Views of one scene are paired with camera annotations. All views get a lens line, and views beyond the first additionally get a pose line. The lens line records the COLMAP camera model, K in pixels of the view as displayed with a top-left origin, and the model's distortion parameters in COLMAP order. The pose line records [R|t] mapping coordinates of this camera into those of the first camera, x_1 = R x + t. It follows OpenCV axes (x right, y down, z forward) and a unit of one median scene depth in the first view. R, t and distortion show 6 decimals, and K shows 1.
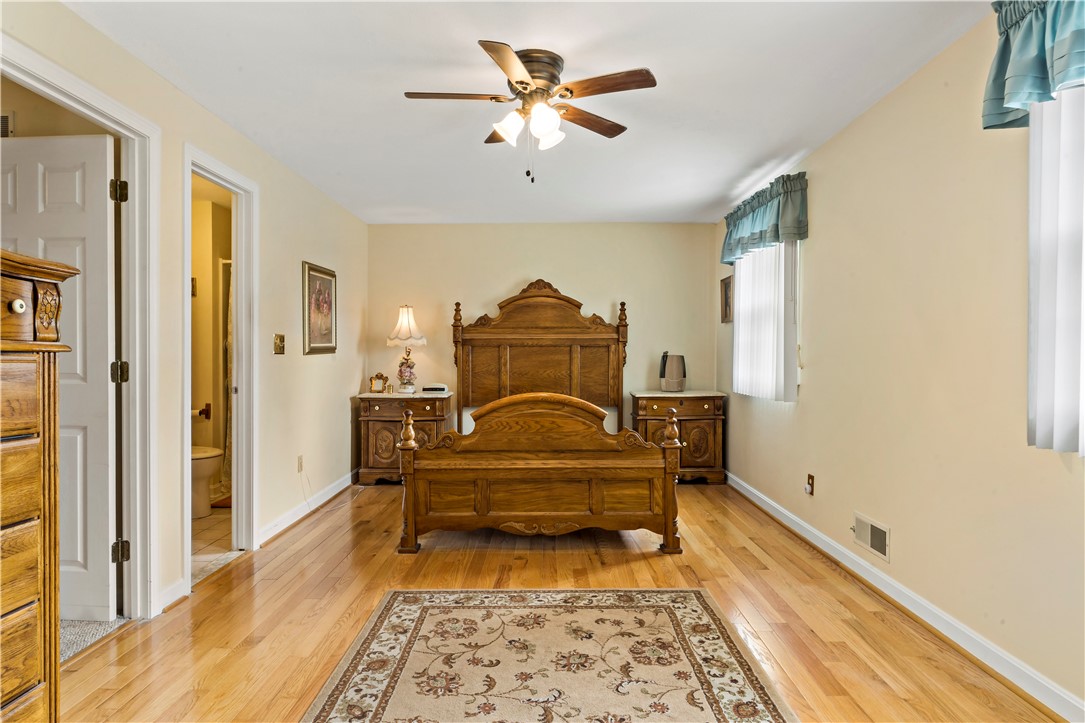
lens RADIAL K [[554.3, 0, 542.2], [0, 554.3, 410.1], [0, 0, 1]] dist [0.003243, 0.000374]
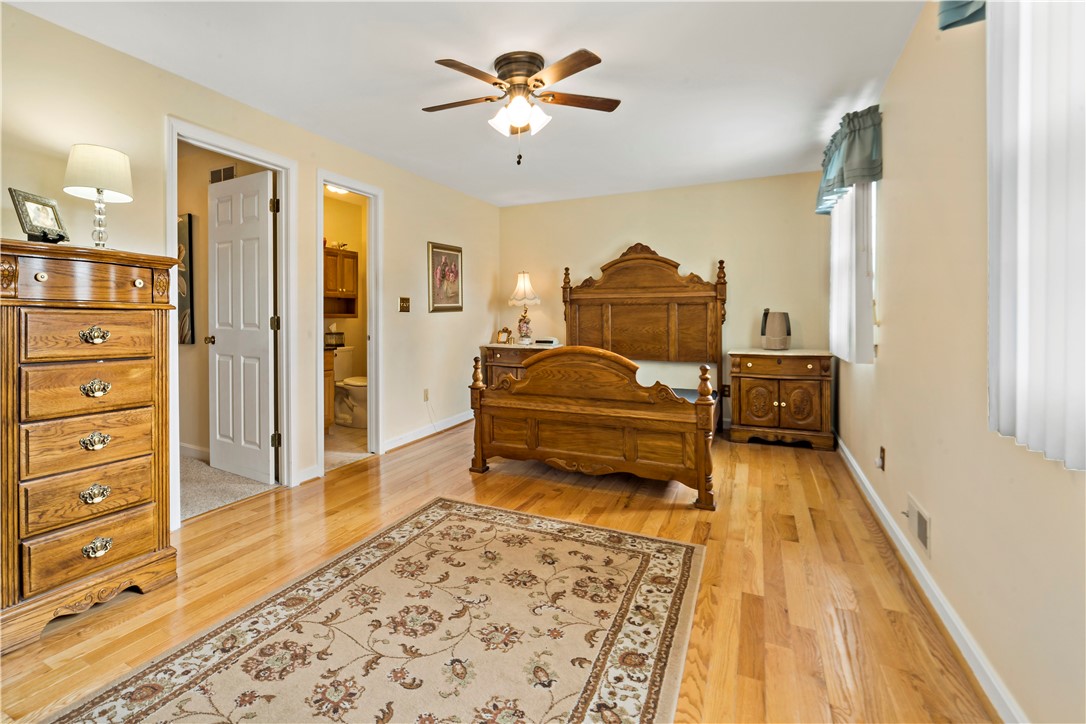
lens RADIAL K [[504.3, 0, 572.7], [0, 504.3, 361.7], [0, 0, 1]] dist [-0.004249, 0.000005]
pose [[0.899605, 0.039682, -0.434898, 0.428790], [-0.042316, 0.999098, 0.003629, -0.001883], [0.434650, 0.015138, 0.900472, 0.075837]]
